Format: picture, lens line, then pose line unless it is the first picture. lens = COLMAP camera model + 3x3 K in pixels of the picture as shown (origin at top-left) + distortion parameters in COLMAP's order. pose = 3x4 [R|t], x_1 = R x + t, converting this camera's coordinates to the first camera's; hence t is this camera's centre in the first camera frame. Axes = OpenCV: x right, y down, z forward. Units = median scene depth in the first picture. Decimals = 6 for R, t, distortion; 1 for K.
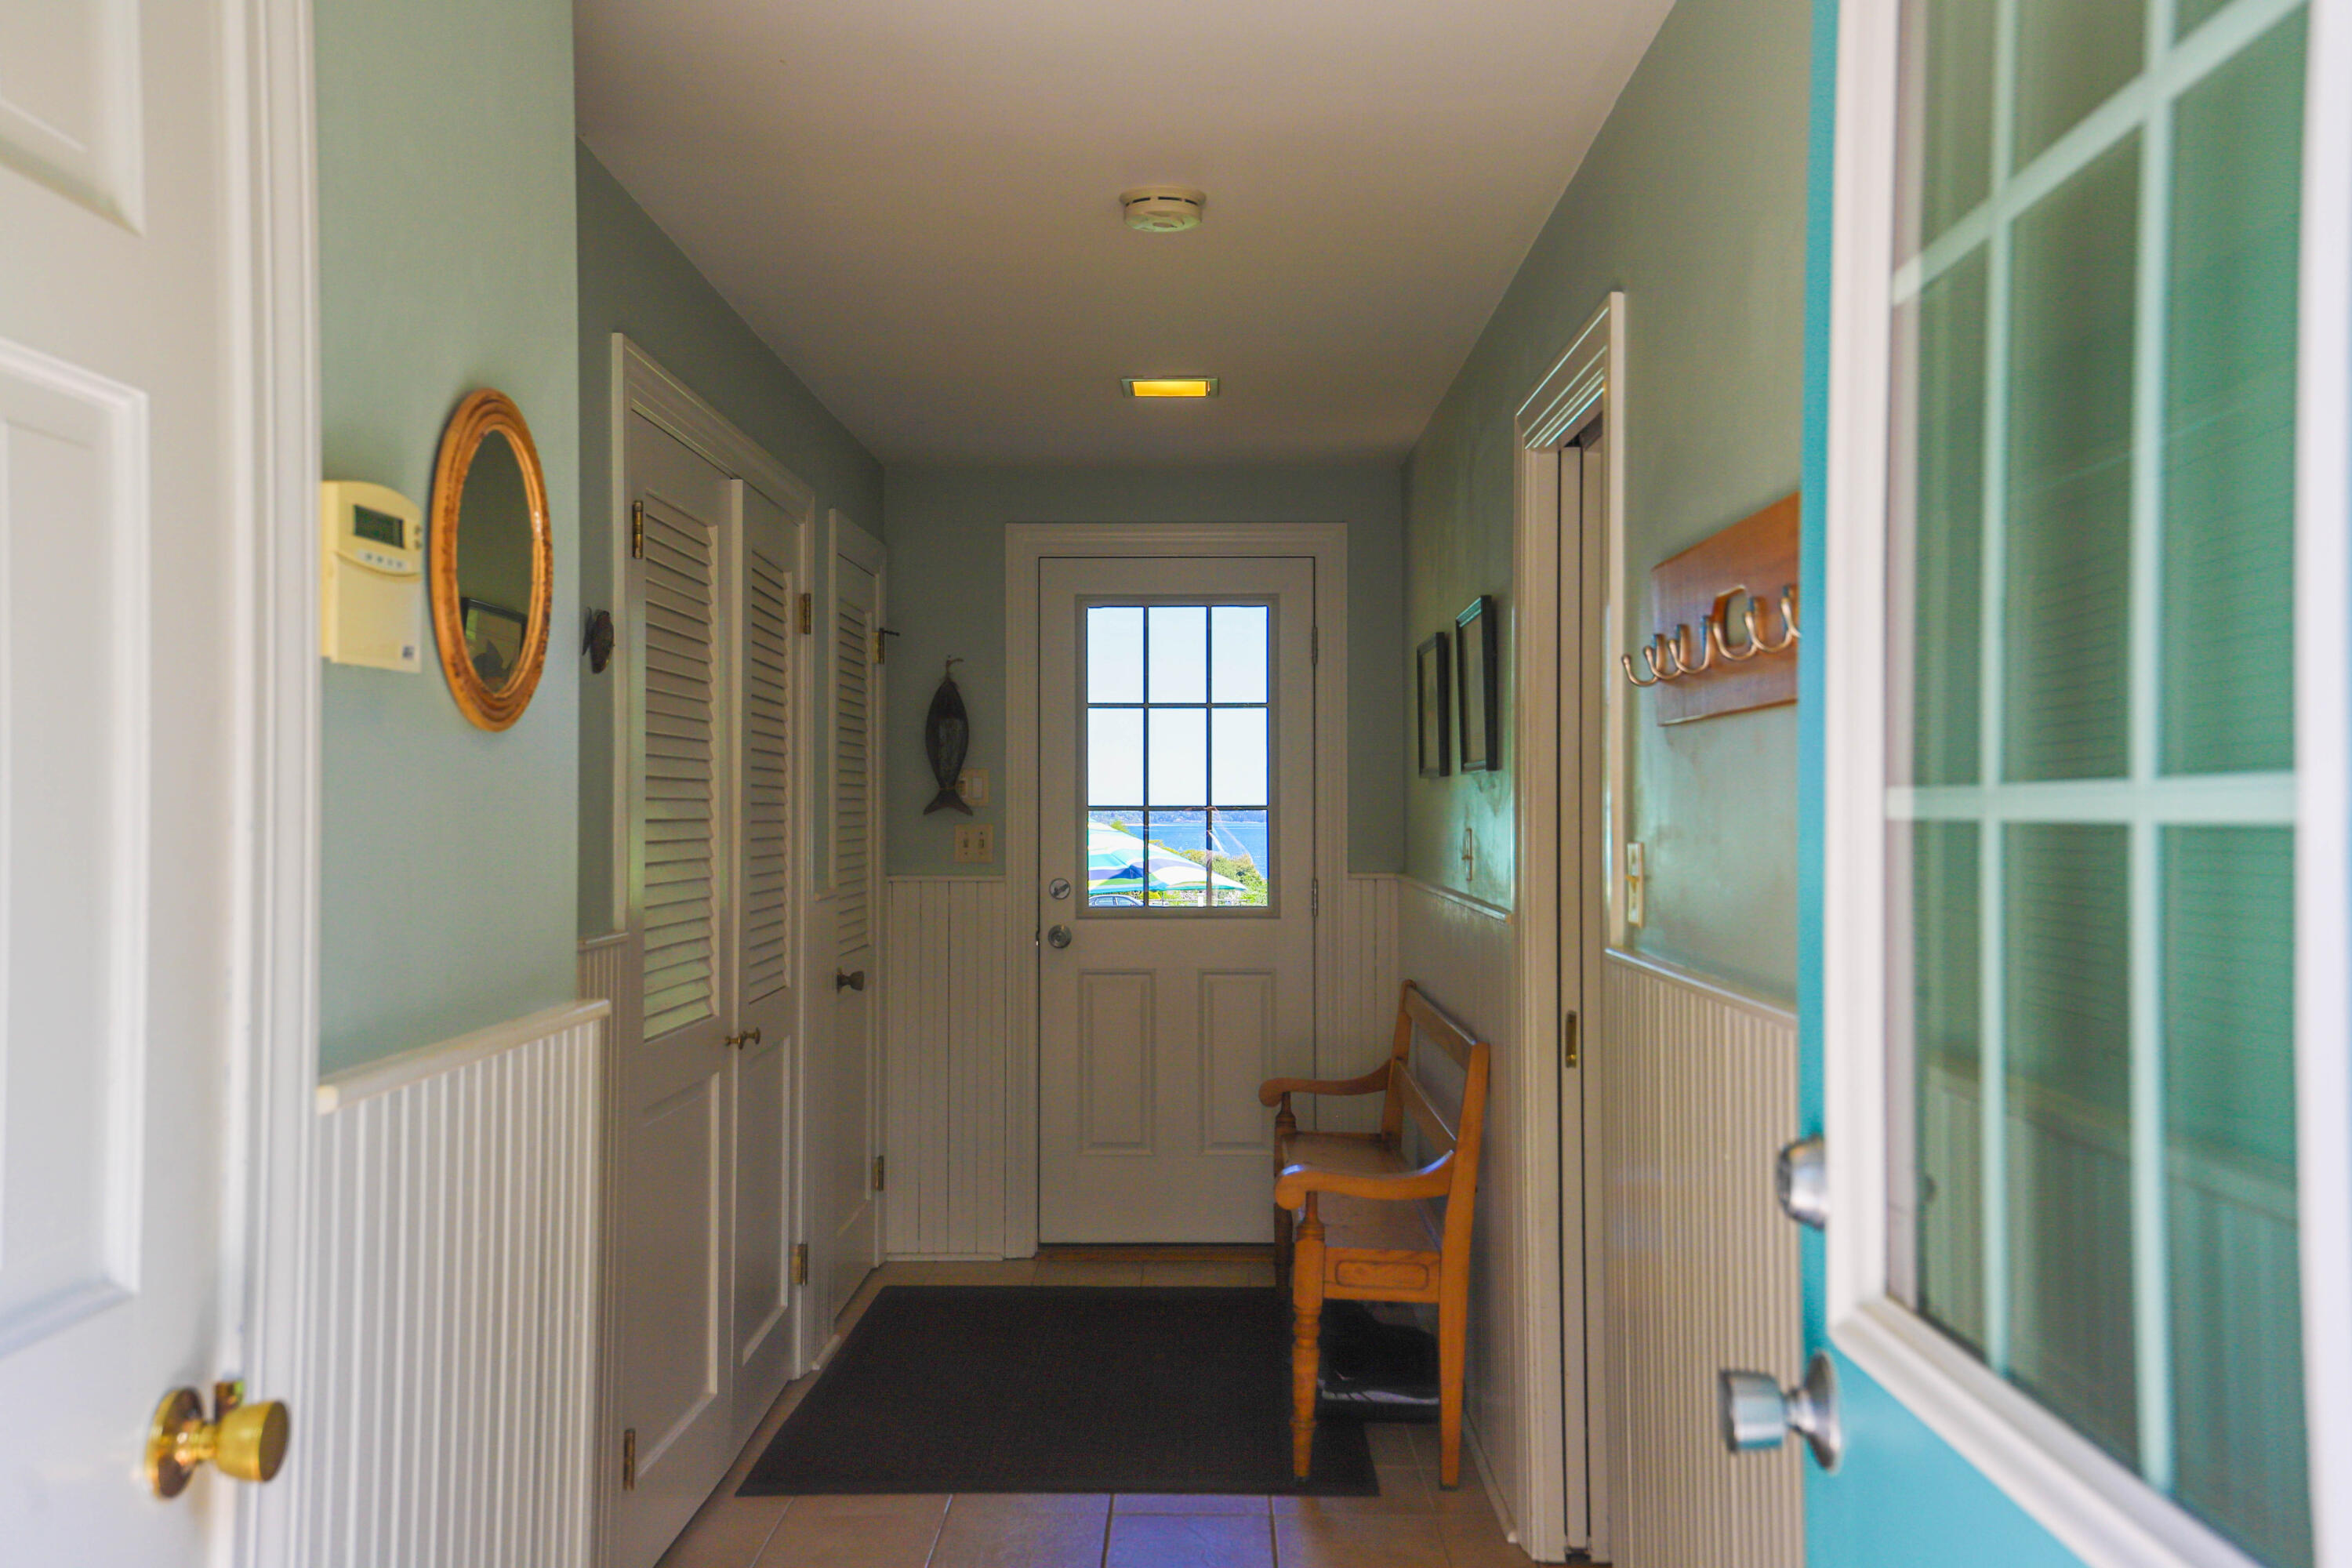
lens RADIAL K [[2274.4, 0, 1174.6], [0, 2274.4, 781.3], [0, 0, 1]] dist [0.093415, 0.000000]
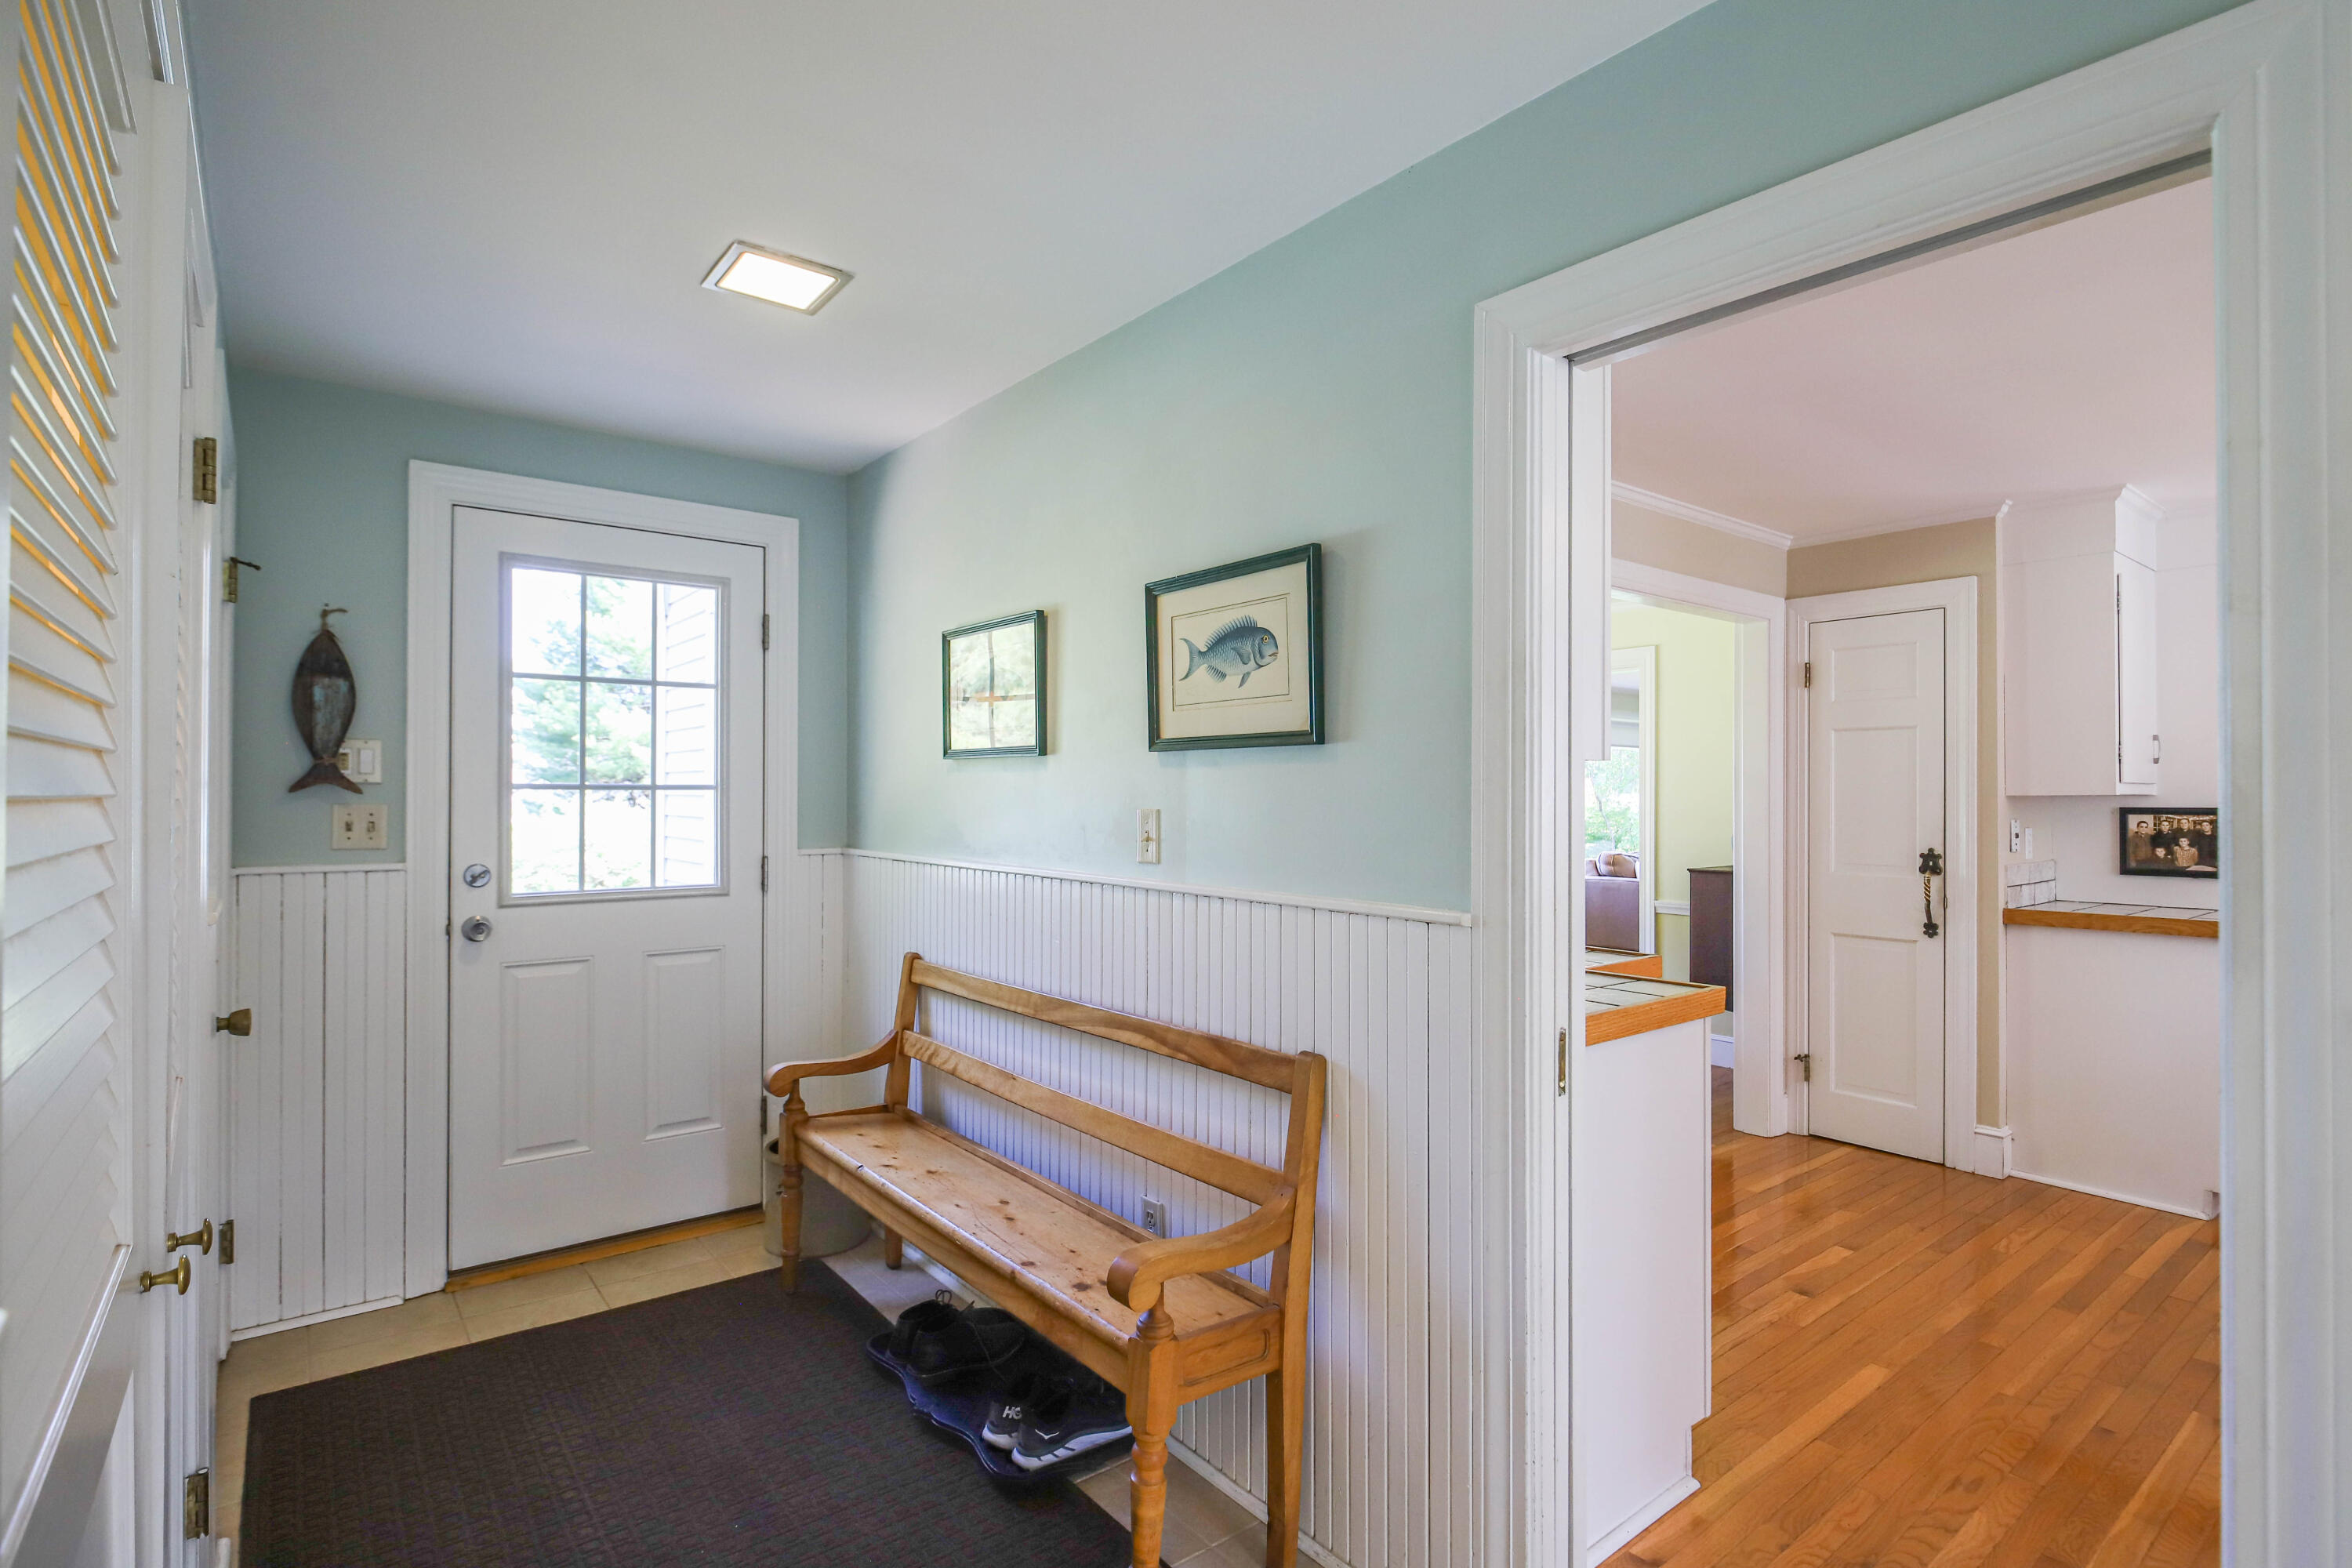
lens RADIAL K [[1149.4, 0, 1184.6], [0, 1149.4, 790.0], [0, 0, 1]] dist [-0.006544, 0.000771]
pose [[0.768639, 0.004848, 0.639664, -0.125991], [-0.011845, 0.999908, 0.006656, 0.006943], [-0.639573, -0.012693, 0.768625, 0.473404]]
